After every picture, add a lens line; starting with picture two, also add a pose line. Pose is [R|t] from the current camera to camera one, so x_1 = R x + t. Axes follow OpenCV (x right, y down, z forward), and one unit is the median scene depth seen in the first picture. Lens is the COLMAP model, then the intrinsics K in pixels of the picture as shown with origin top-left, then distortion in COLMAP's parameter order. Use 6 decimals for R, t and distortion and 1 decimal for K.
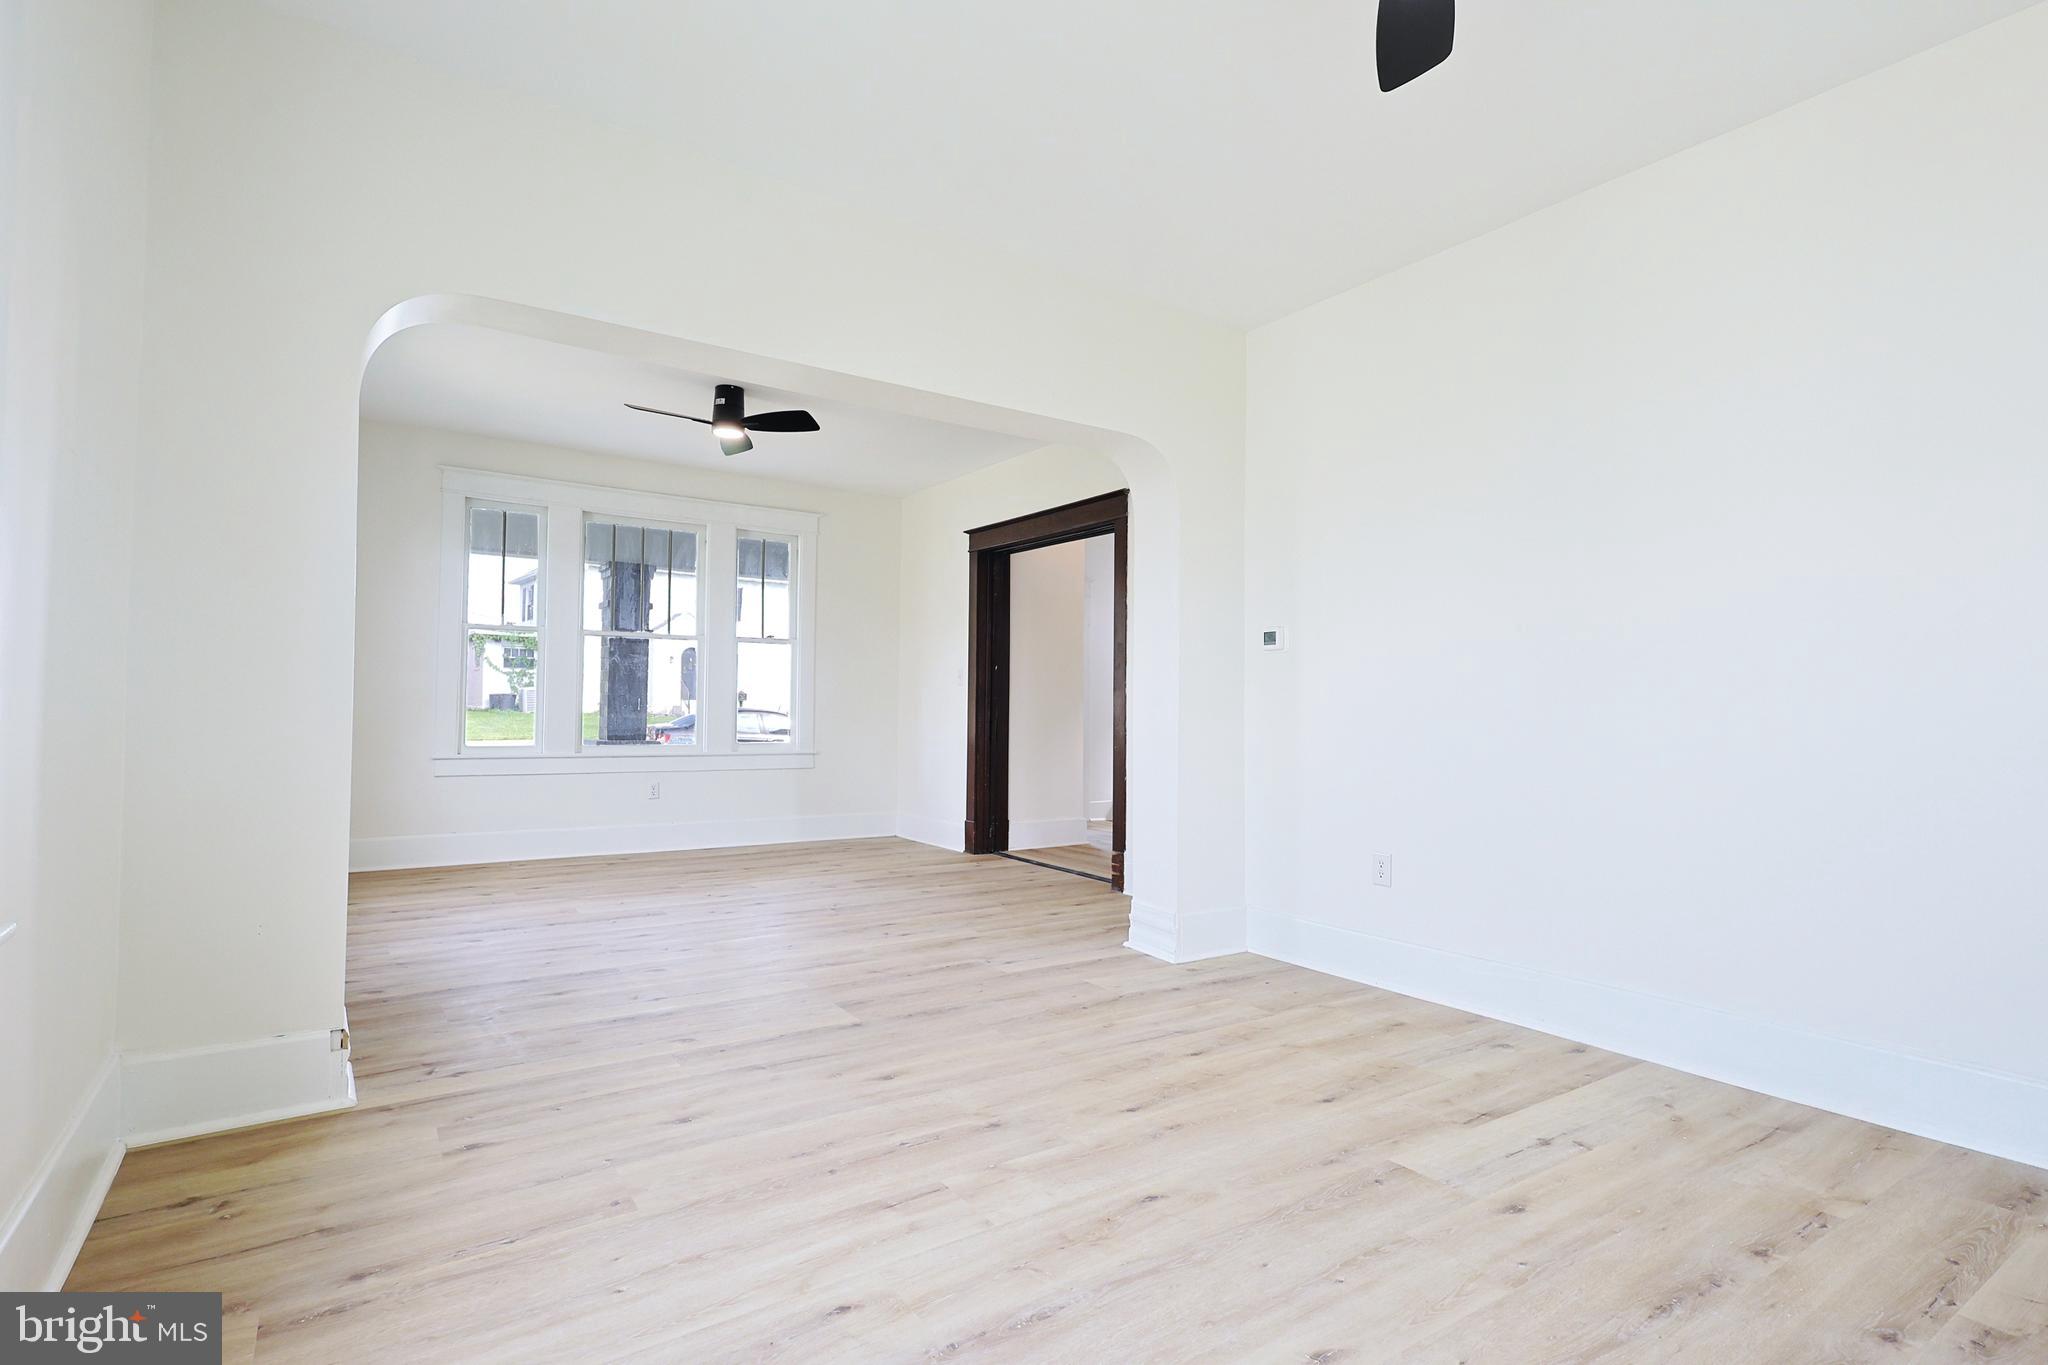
lens RADIAL K [[1008.2, 0, 1030.6], [0, 1008.2, 695.2], [0, 0, 1]] dist [-0.001687, 0.002133]
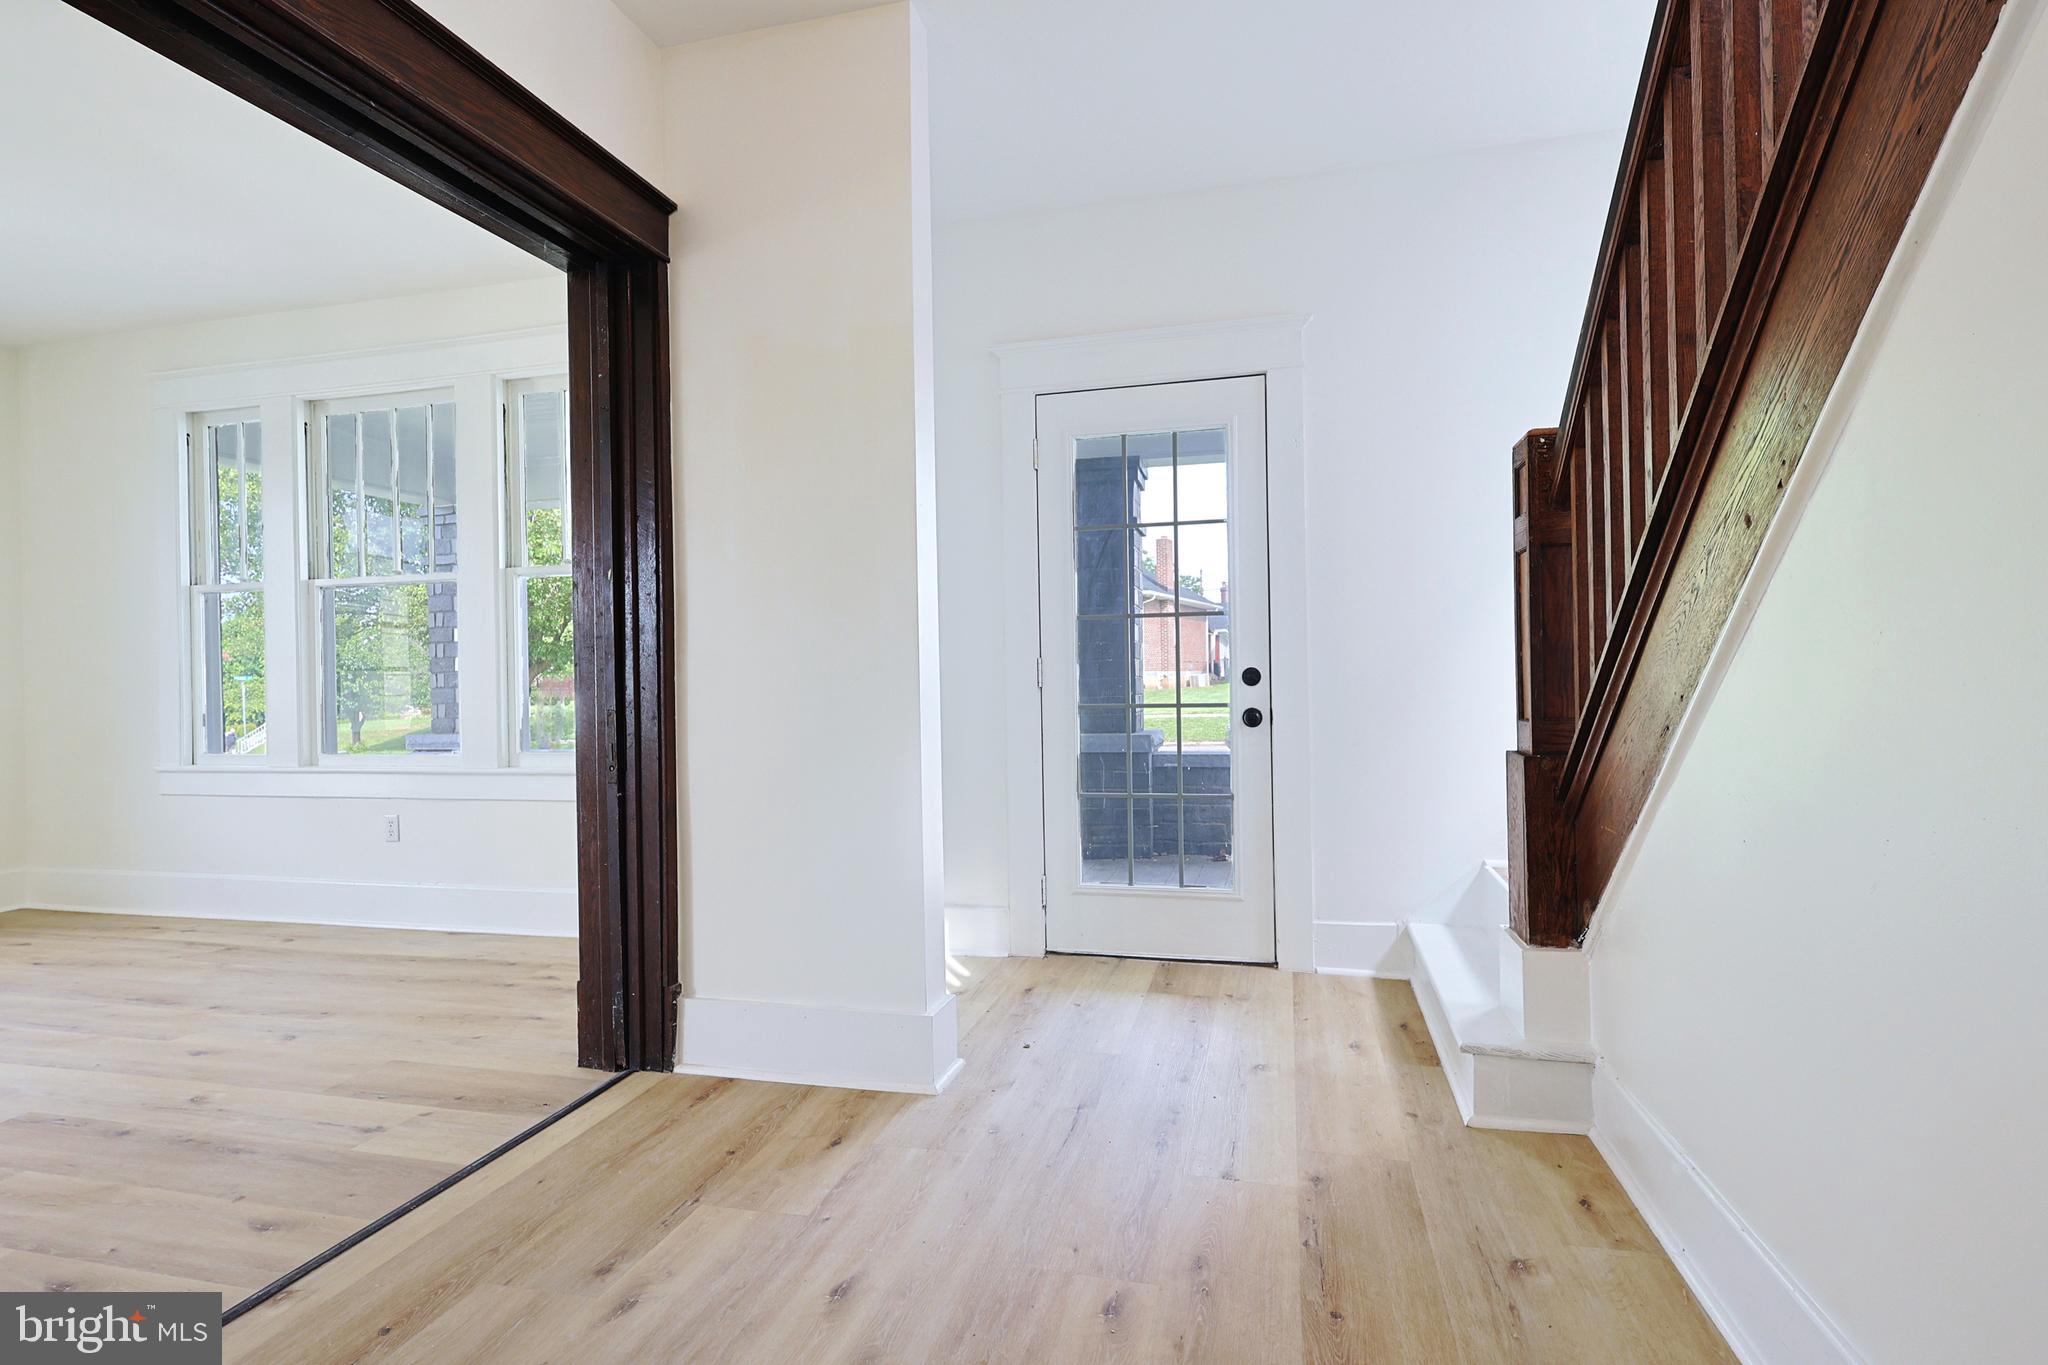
lens RADIAL K [[1008.2, 0, 1045.4], [0, 1008.2, 683.8], [0, 0, 1]] dist [-0.001687, 0.002133]
pose [[0.670000, -0.020955, -0.742066, 0.907576], [0.036615, 0.999318, 0.004841, 0.049214], [0.741458, -0.030414, 0.670310, 2.299289]]
